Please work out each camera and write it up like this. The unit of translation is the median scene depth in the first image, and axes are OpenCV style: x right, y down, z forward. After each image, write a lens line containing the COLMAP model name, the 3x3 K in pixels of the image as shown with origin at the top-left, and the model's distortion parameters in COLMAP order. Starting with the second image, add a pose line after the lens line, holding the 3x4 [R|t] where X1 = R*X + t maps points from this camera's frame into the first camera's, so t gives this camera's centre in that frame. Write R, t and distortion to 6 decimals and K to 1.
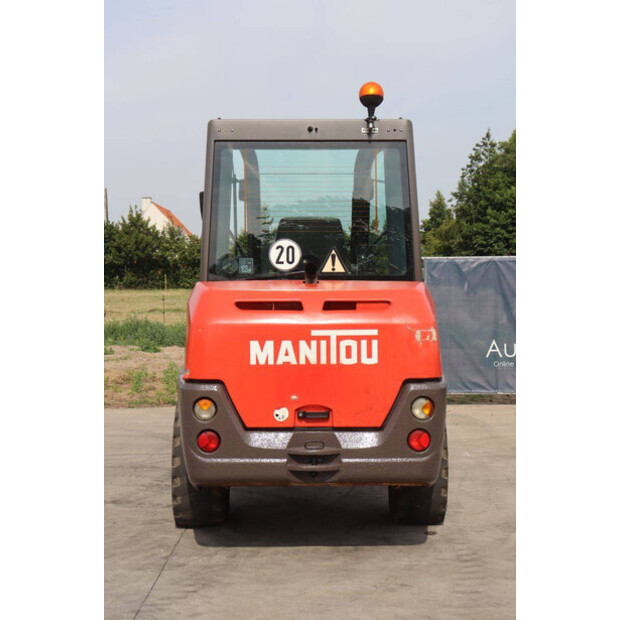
lens RADIAL K [[1393.2, 0, 310.0], [0, 1393.2, 310.0], [0, 0, 1]] dist [0.302477, 0.044520]
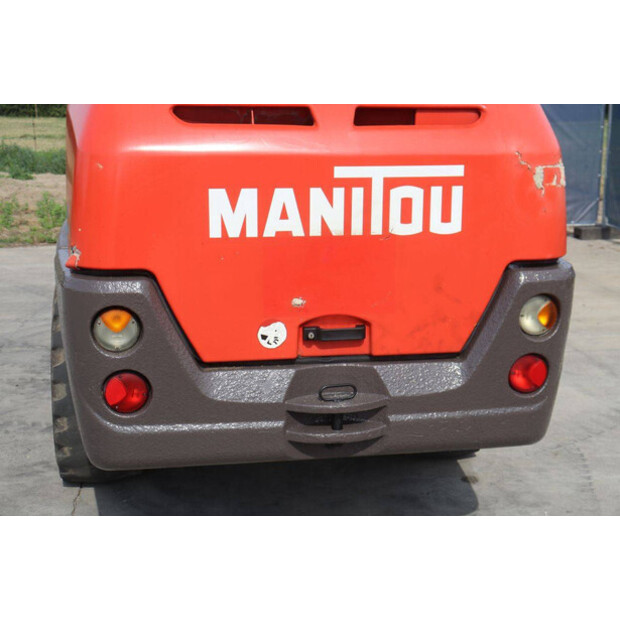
lens RADIAL K [[915.1, 0, 321.3], [0, 915.1, 309.6], [0, 0, 1]] dist [0.068430, 0.087595]
pose [[0.982550, -0.027532, 0.183951, -0.063824], [-0.005941, 0.983834, 0.178986, 0.006351], [-0.185905, -0.176956, 0.966502, 0.678542]]
